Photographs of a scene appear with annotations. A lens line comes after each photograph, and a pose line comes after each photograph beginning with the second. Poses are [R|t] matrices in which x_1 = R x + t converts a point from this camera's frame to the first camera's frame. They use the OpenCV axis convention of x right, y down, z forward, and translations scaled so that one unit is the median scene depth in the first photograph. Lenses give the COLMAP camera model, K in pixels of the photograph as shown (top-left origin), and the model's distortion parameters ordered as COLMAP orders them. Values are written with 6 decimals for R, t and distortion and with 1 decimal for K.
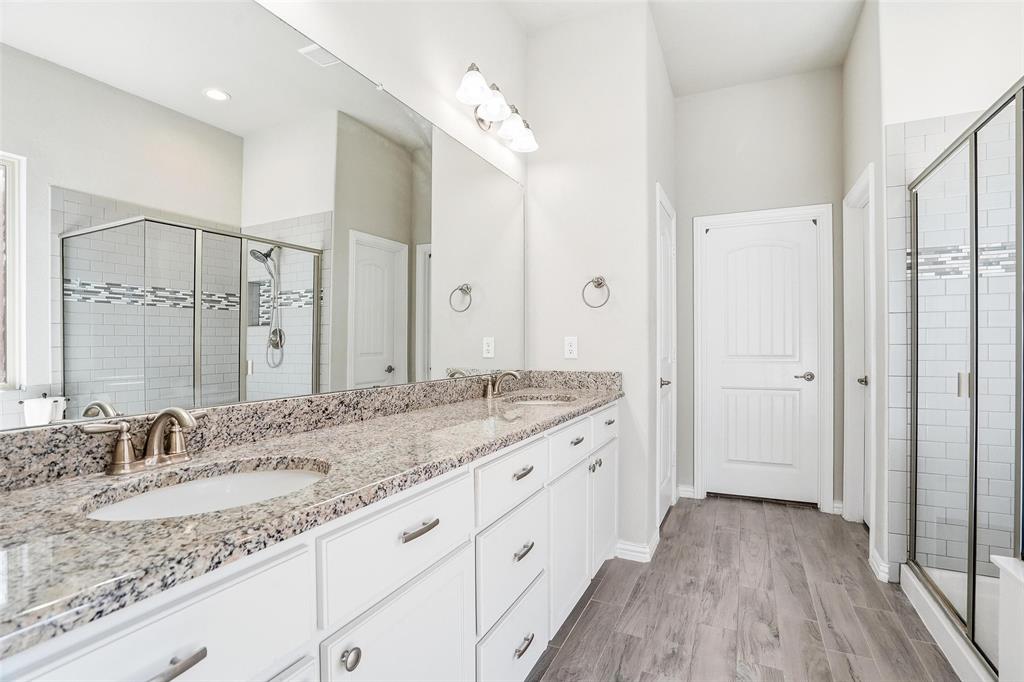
lens RADIAL K [[479.0, 0, 522.8], [0, 479.0, 350.8], [0, 0, 1]] dist [-0.045807, 0.014689]
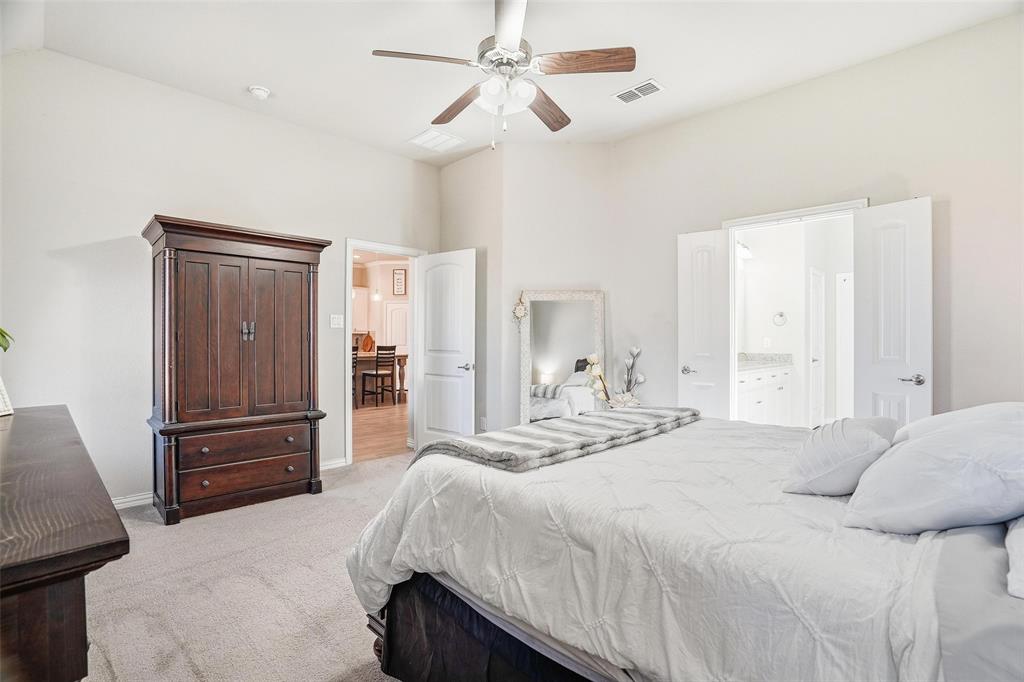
lens RADIAL K [[479.0, 0, 513.6], [0, 479.0, 344.1], [0, 0, 1]] dist [-0.045807, 0.014689]
pose [[0.946539, 0.003231, -0.322573, -0.322269], [-0.004243, 0.999988, -0.002435, 0.009730], [0.322561, 0.003674, 0.946541, -1.552906]]
